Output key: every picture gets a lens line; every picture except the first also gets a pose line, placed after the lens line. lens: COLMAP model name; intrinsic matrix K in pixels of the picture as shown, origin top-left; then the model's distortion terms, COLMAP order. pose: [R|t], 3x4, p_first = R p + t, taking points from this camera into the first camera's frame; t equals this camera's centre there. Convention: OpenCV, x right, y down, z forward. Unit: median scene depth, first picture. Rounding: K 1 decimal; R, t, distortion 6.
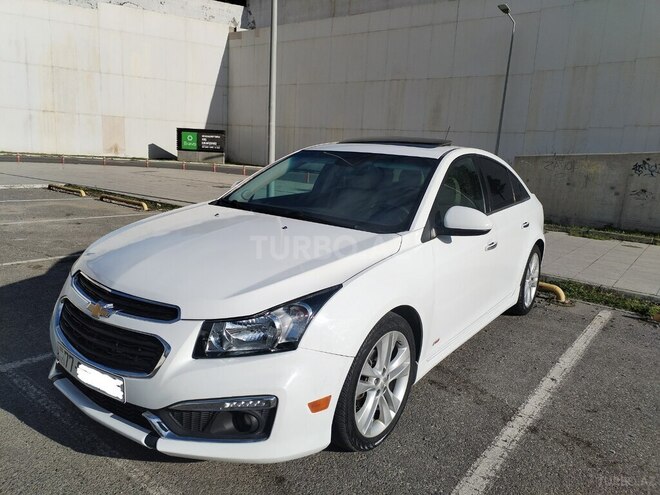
lens RADIAL K [[486.2, 0, 329.0], [0, 486.2, 244.7], [0, 0, 1]] dist [0.000654, 0.010417]
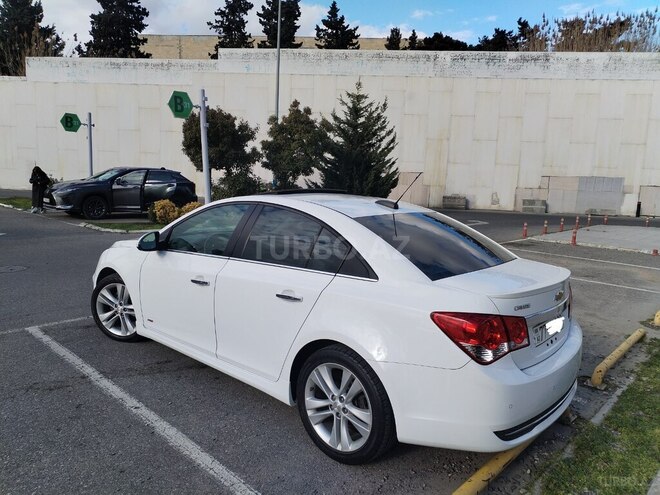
lens RADIAL K [[486.2, 0, 325.4], [0, 486.2, 251.8], [0, 0, 1]] dist [0.000654, 0.010417]
pose [[-0.095021, 0.093239, -0.991099, 0.933234], [-0.232826, 0.965909, 0.113191, -0.171272], [0.967865, 0.241509, -0.070073, 0.902235]]
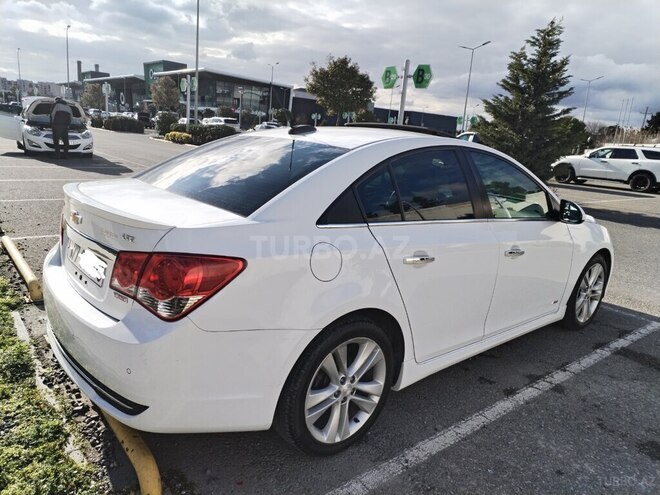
lens RADIAL K [[486.2, 0, 326.7], [0, 486.2, 247.6], [0, 0, 1]] dist [0.000654, 0.010417]
pose [[-0.963866, -0.184499, 0.192153, 0.040479], [-0.088156, 0.901604, 0.423484, -0.300799], [-0.251378, 0.391242, -0.885290, 1.480717]]
